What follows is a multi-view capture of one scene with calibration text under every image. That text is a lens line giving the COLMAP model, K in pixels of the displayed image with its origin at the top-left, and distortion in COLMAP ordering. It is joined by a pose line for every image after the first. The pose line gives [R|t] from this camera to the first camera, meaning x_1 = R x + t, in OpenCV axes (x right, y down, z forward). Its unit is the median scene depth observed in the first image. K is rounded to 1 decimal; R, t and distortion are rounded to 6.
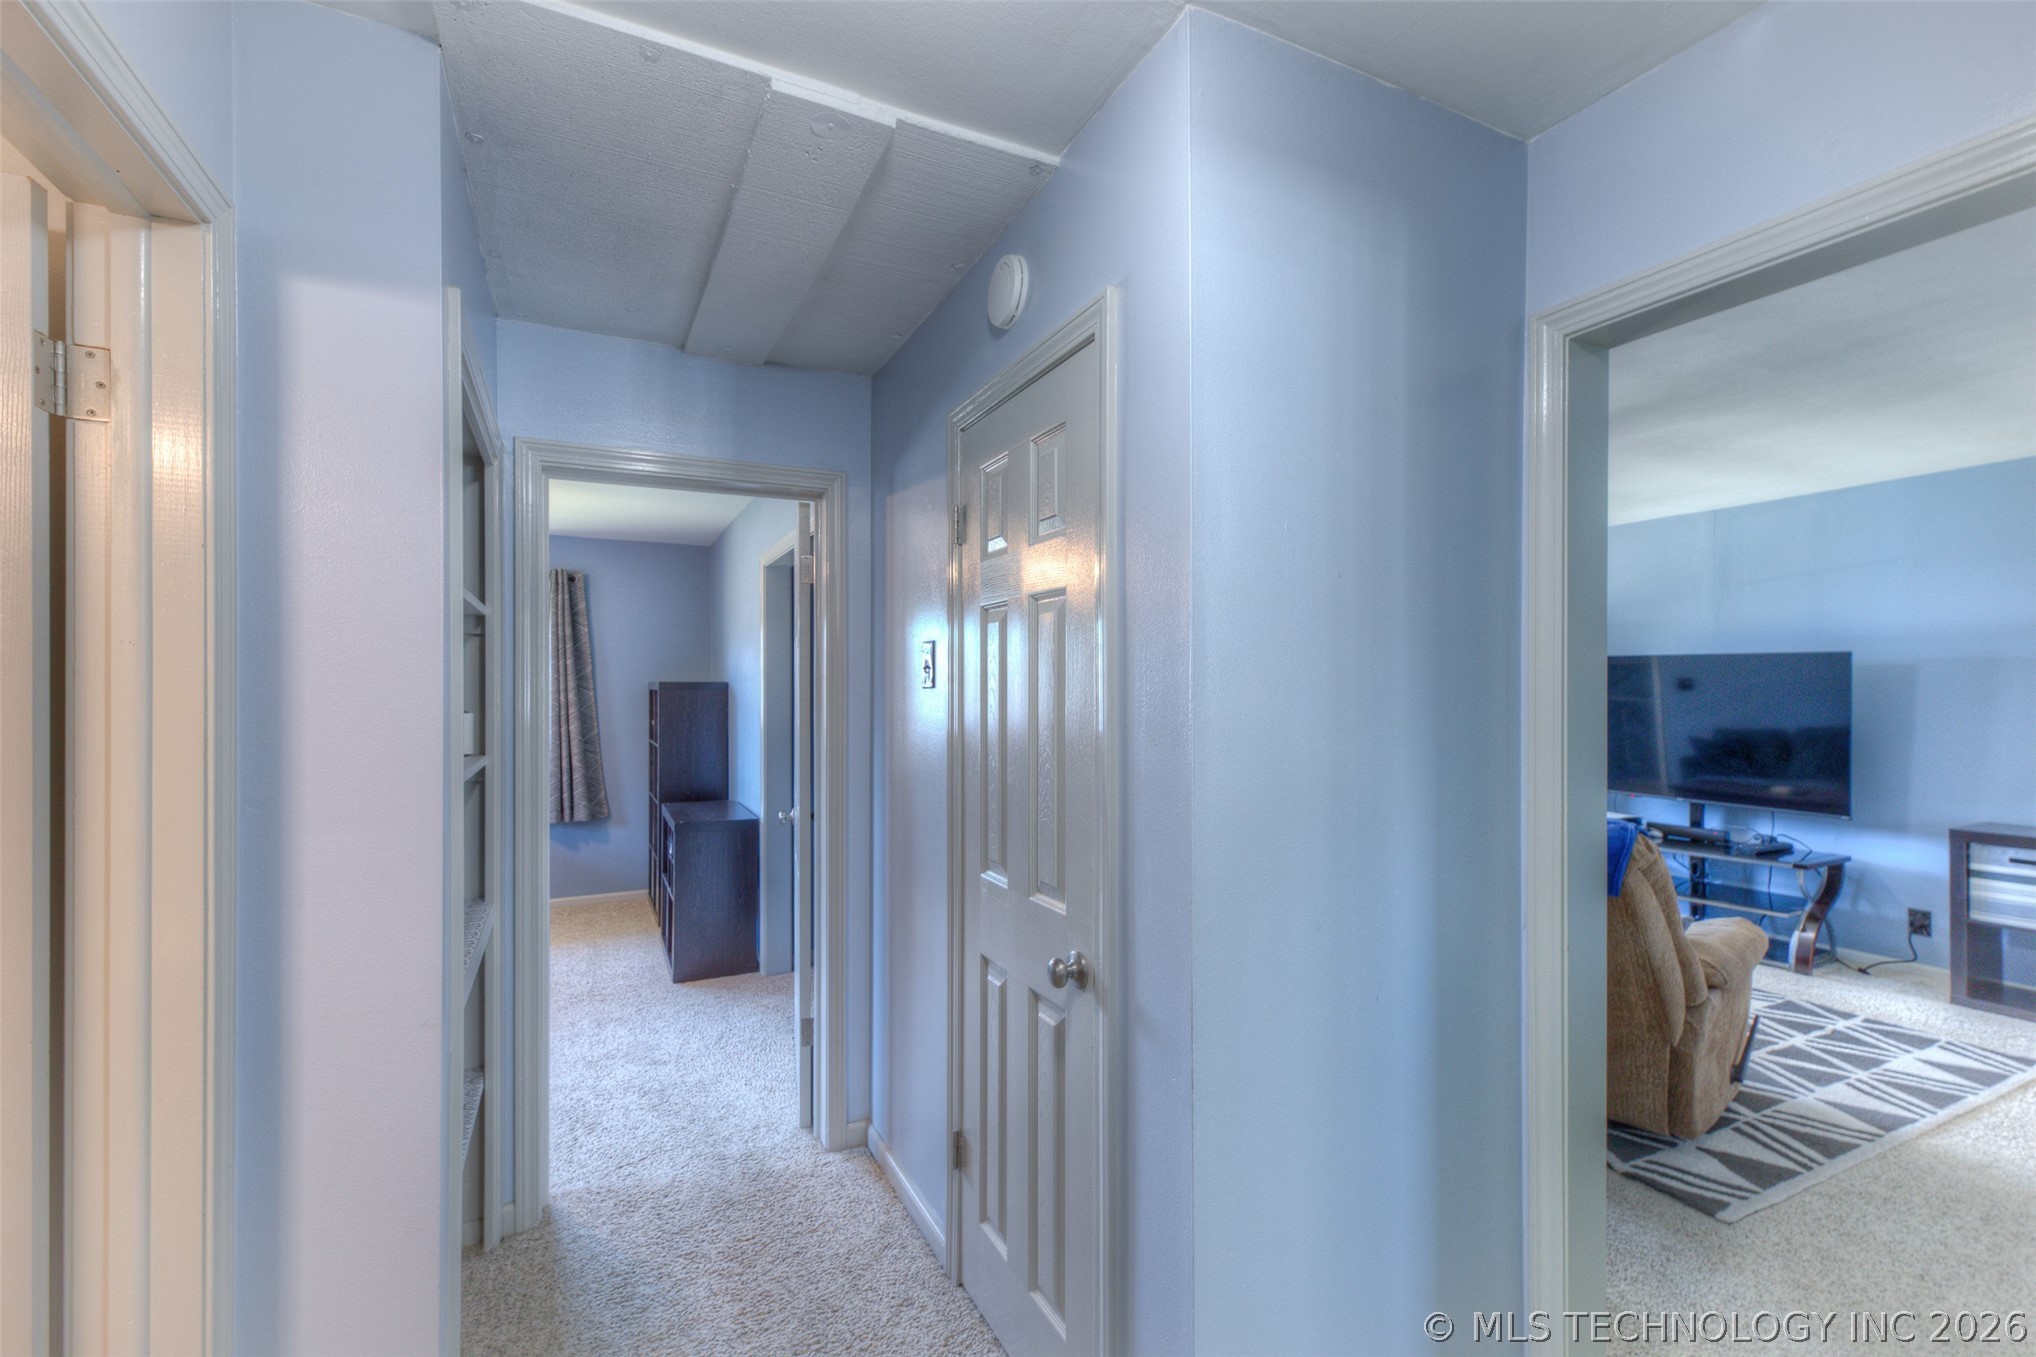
lens RADIAL K [[875.4, 0, 1018.0], [0, 875.4, 678.5], [0, 0, 1]] dist [0.007337, 0.000037]
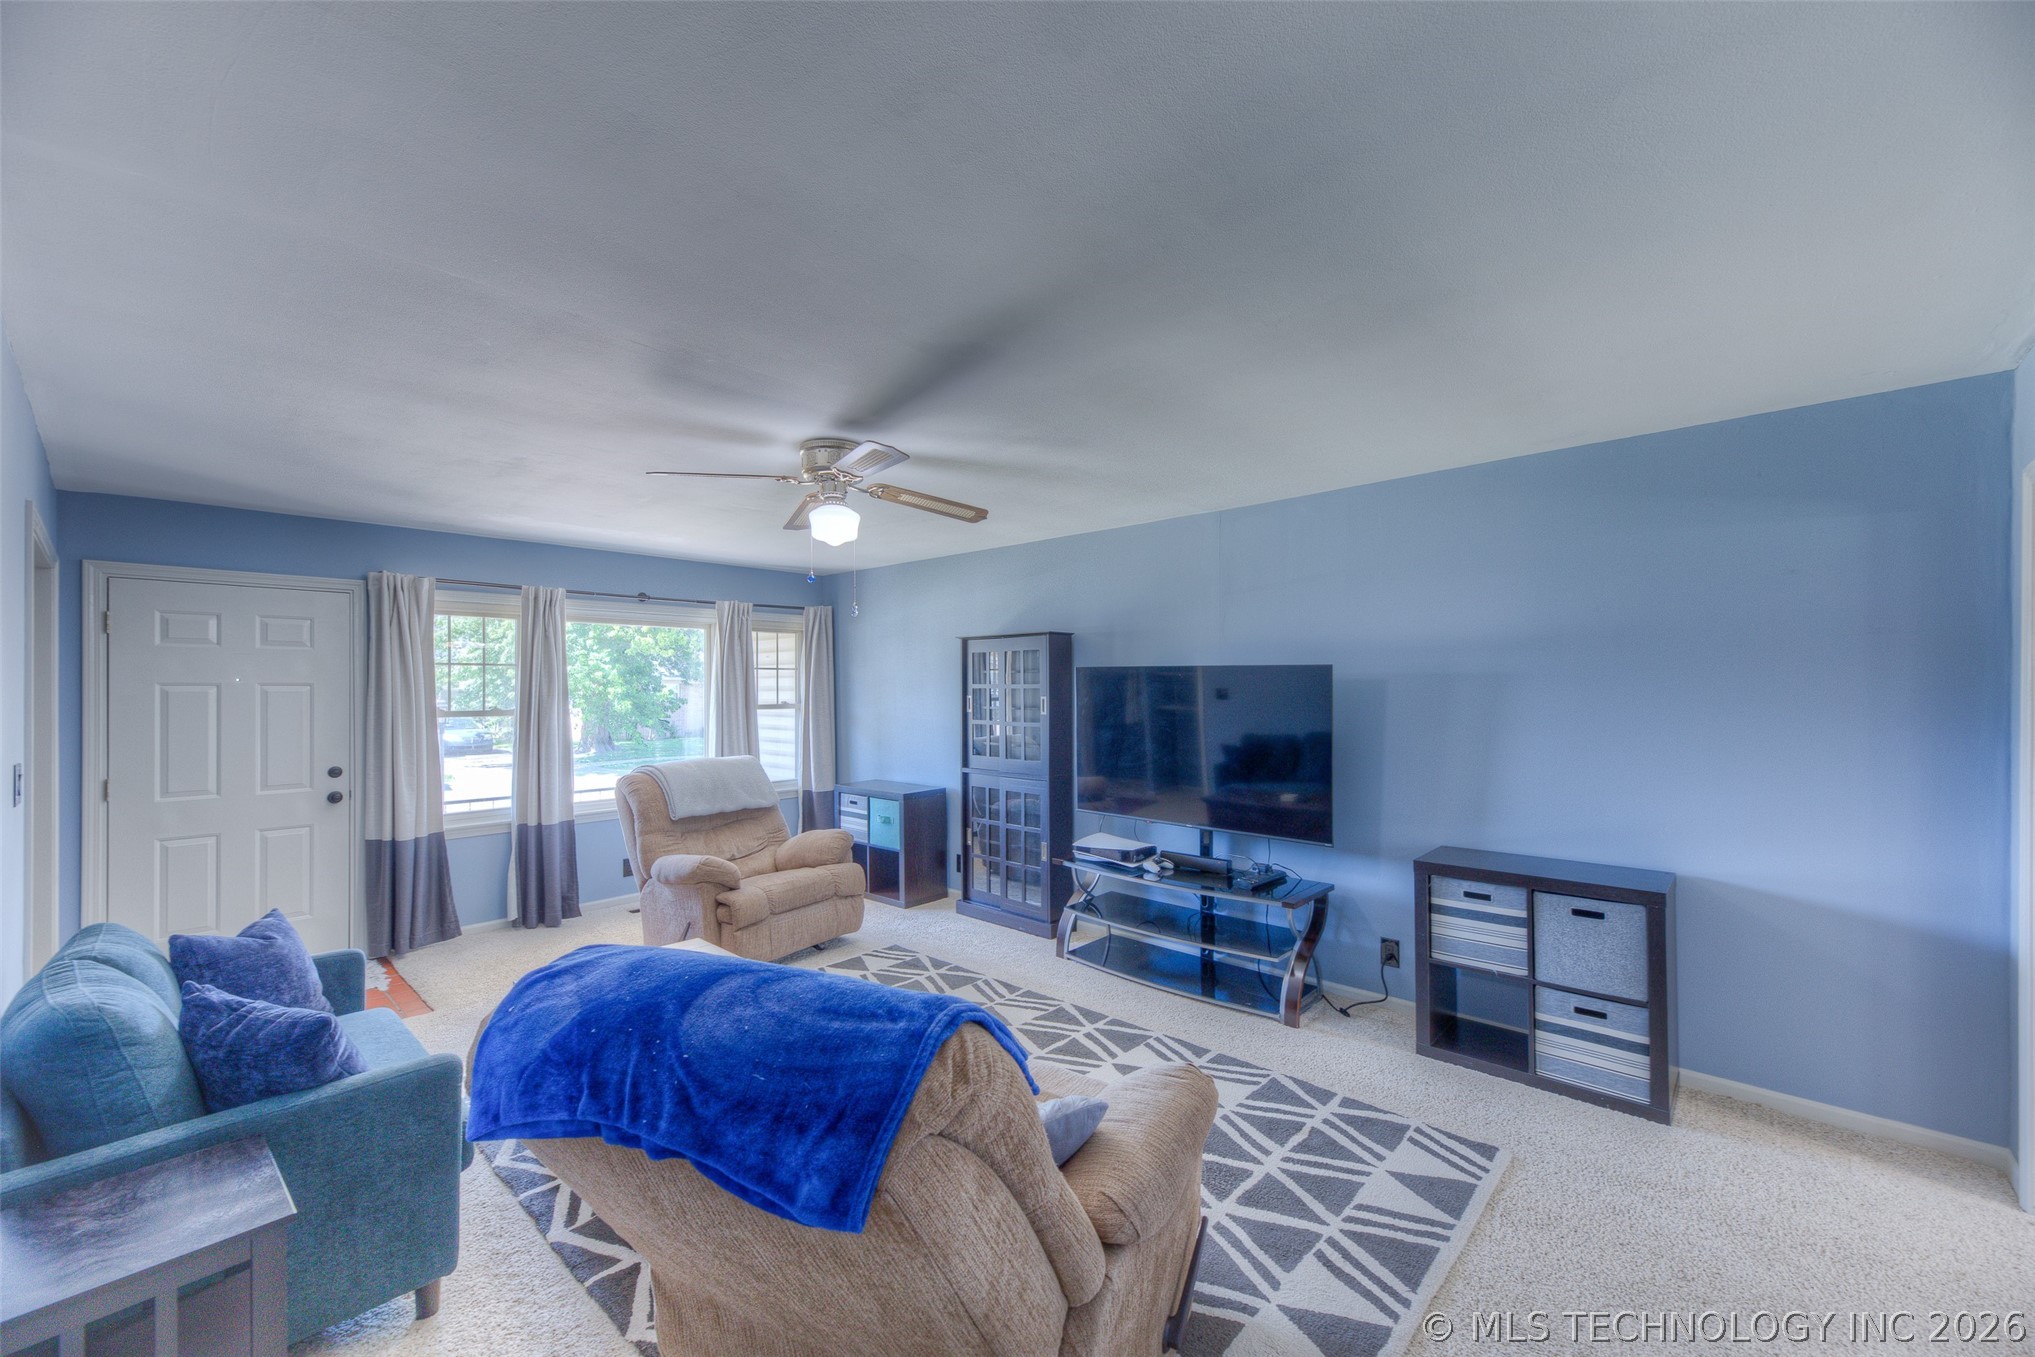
lens RADIAL K [[847.1, 0, 1008.3], [0, 847.1, 682.3], [0, 0, 1]] dist [0.013859, -0.000048]
pose [[0.930526, -0.000789, 0.366226, 0.311121], [0.002183, 0.999992, -0.003394, -0.010201], [-0.366220, 0.003958, 0.930520, 0.304253]]
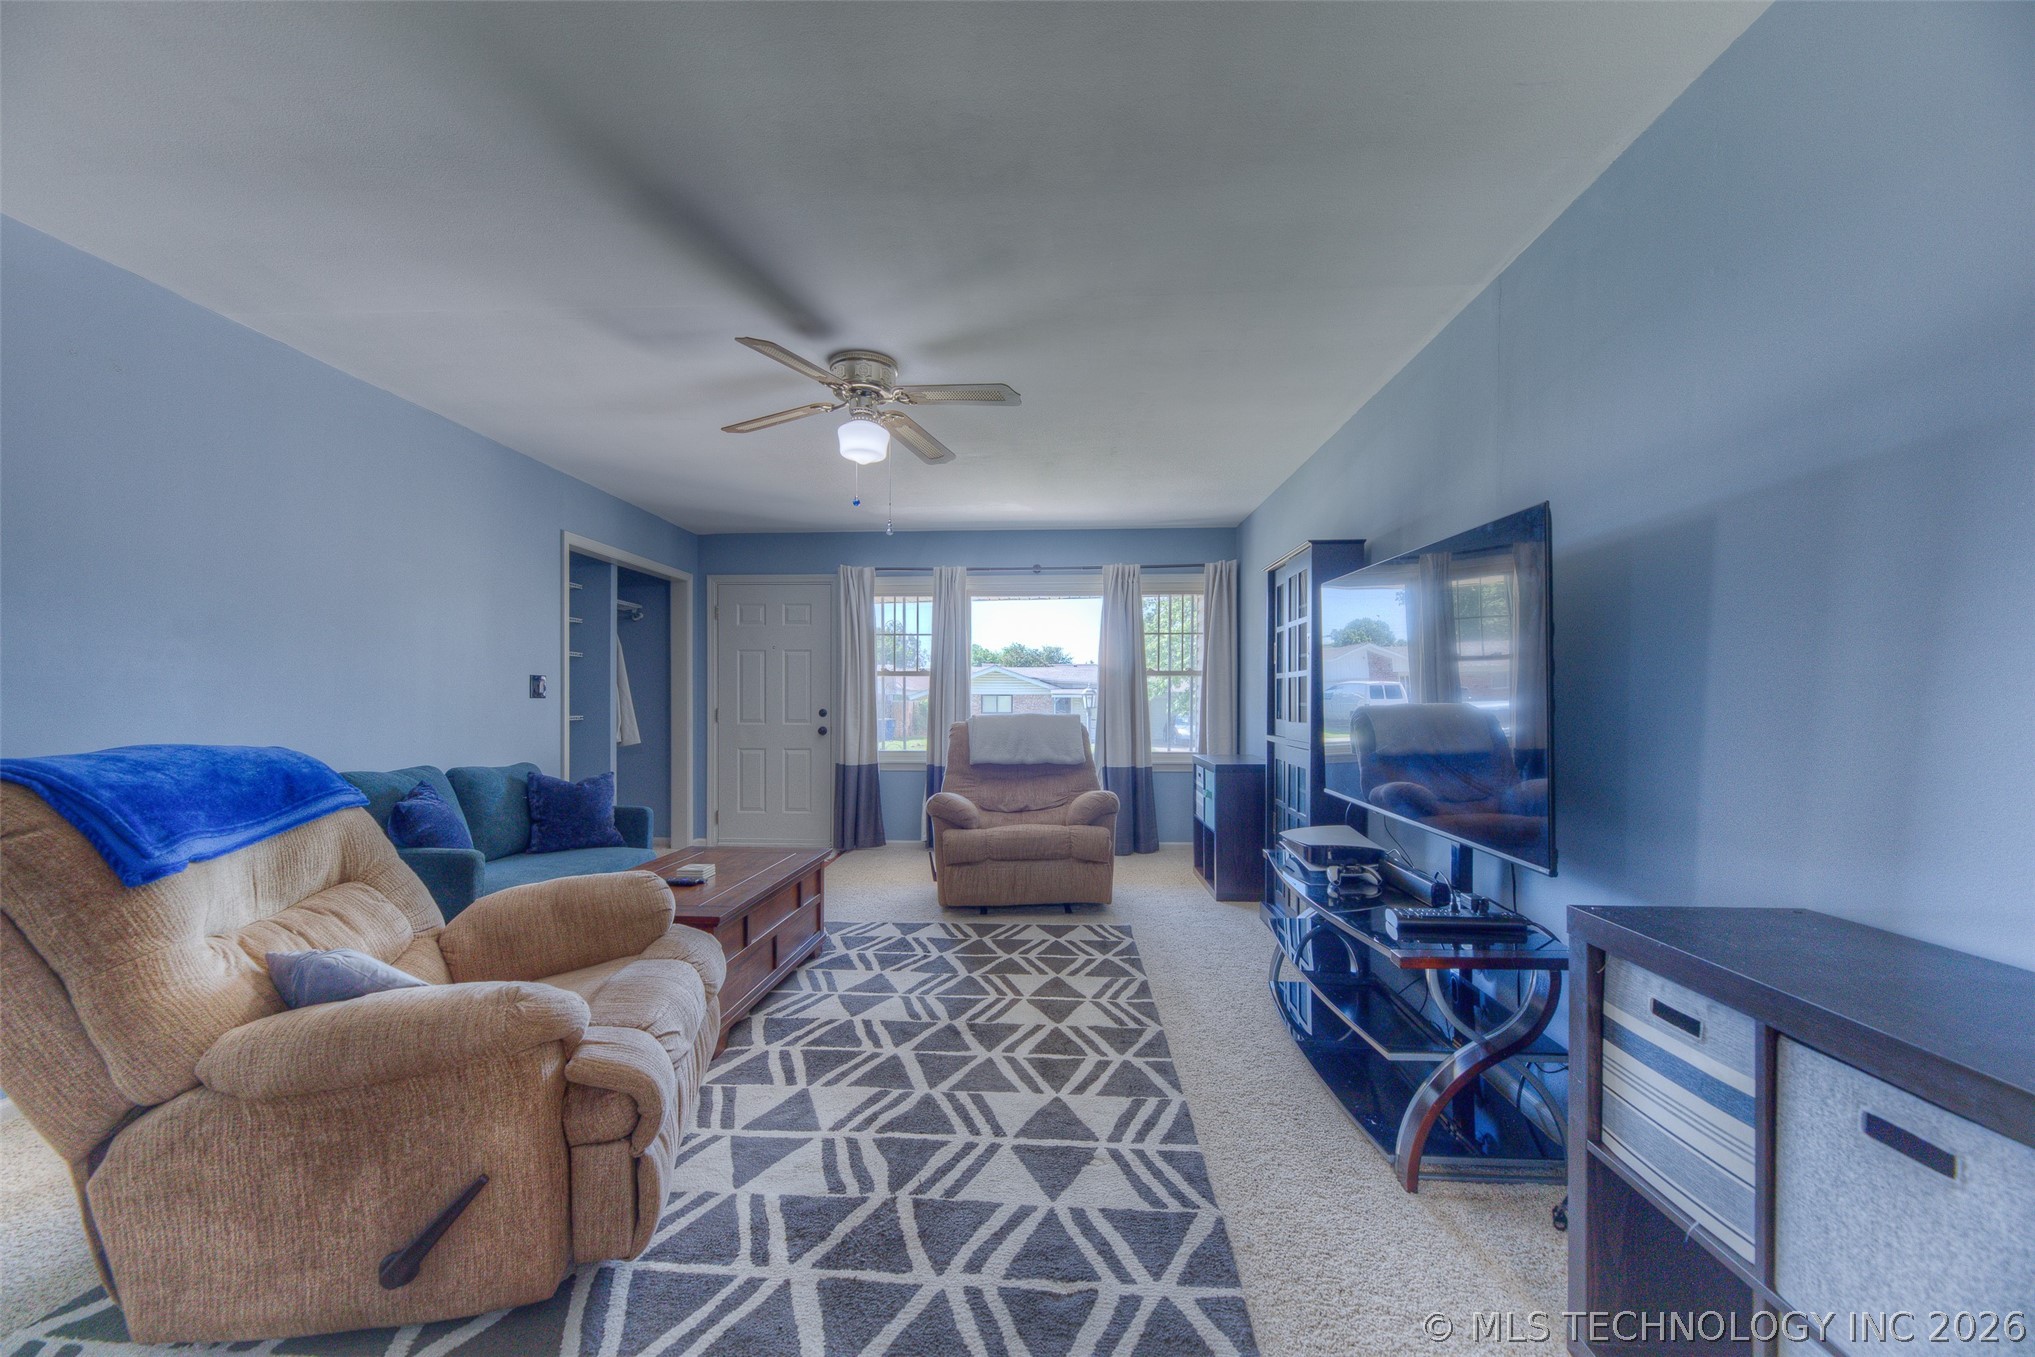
lens RADIAL K [[847.1, 0, 1008.3], [0, 847.1, 682.3], [0, 0, 1]] dist [0.013859, -0.000048]
pose [[0.866418, -0.007601, -0.499262, 0.921879], [-0.000193, 0.999879, -0.015558, 0.063445], [0.499320, 0.013576, 0.866311, 0.472923]]
